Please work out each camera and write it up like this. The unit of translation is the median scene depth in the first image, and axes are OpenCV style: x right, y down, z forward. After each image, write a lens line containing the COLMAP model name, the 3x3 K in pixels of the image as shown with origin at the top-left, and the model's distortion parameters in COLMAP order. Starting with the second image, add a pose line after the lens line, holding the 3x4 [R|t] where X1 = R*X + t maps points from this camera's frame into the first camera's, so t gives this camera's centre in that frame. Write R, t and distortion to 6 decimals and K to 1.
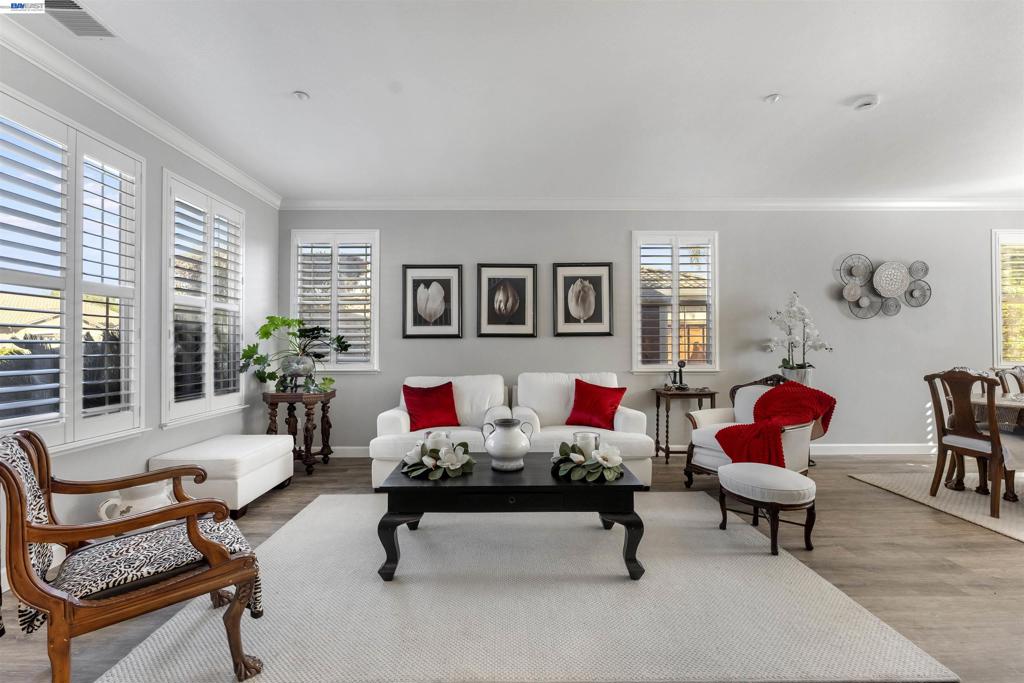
lens RADIAL K [[420.1, 0, 508.5], [0, 420.1, 342.4], [0, 0, 1]] dist [-0.001422, -0.000422]
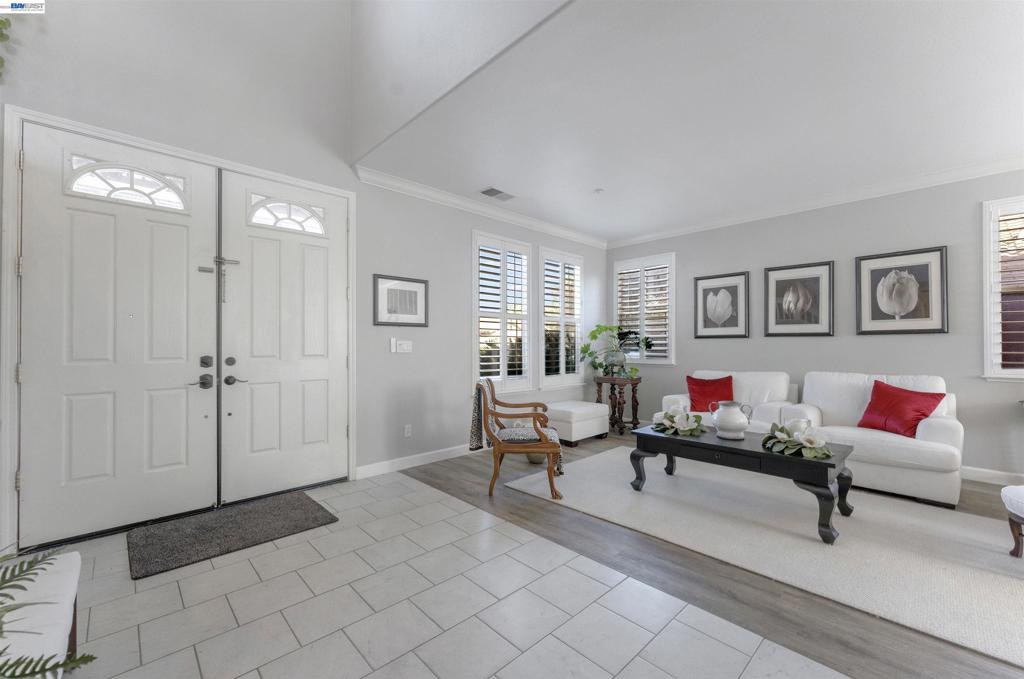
lens RADIAL K [[414.1, 0, 506.0], [0, 414.1, 340.2], [0, 0, 1]] dist [-0.002187, -0.000658]
pose [[0.679352, -0.007664, -0.733773, 0.274482], [0.005395, 0.999971, -0.005450, -0.001549], [0.733793, -0.000256, 0.679373, -0.225651]]
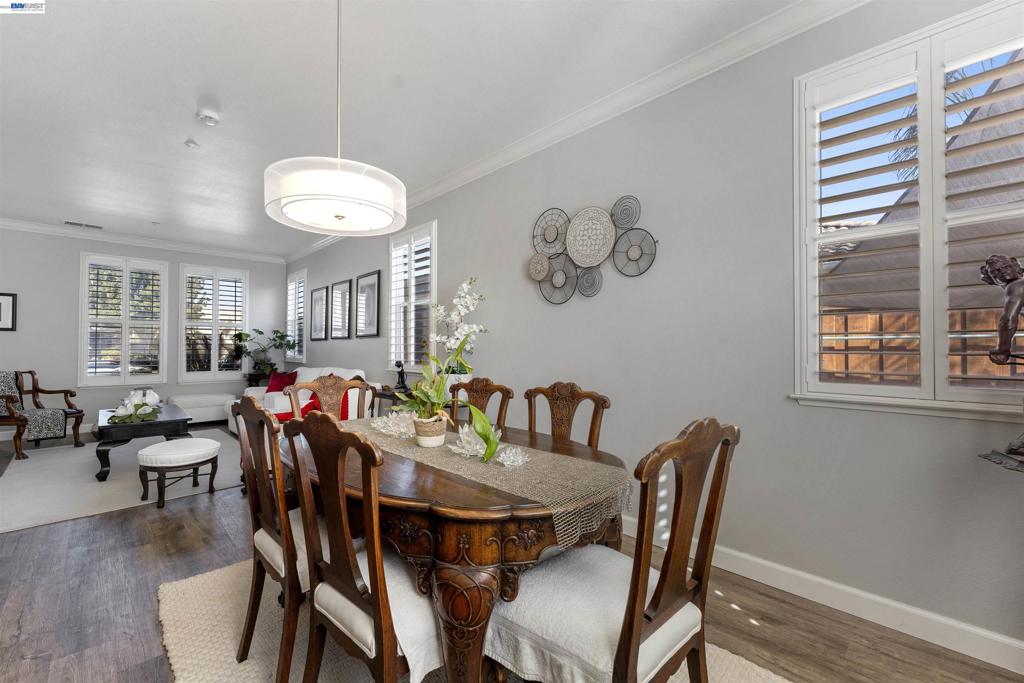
lens RADIAL K [[420.1, 0, 503.6], [0, 420.1, 338.3], [0, 0, 1]] dist [-0.001422, -0.000422]
pose [[0.686258, -0.016832, -0.727163, 1.373333], [0.000983, 0.999753, -0.022215, 0.014450], [0.727357, 0.014530, 0.686105, 0.520994]]
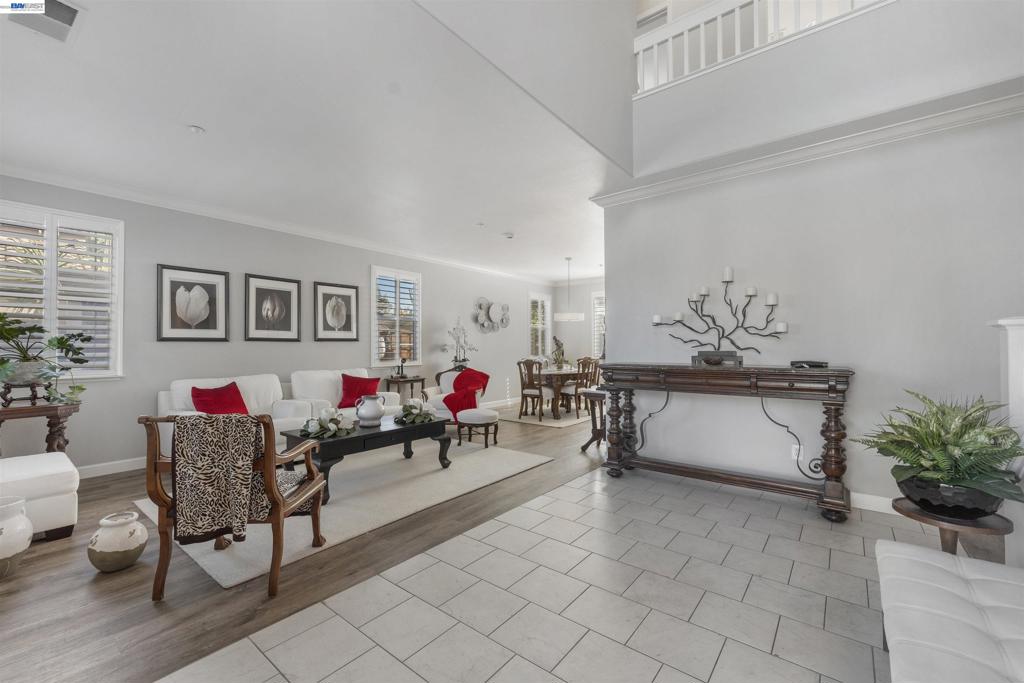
lens RADIAL K [[420.1, 0, 511.7], [0, 420.1, 341.6], [0, 0, 1]] dist [-0.001422, -0.000422]
pose [[0.627906, 0.011325, 0.778207, -0.527126], [-0.005696, 0.999934, -0.009957, -0.004228], [-0.778269, 0.001820, 0.627929, -0.239069]]
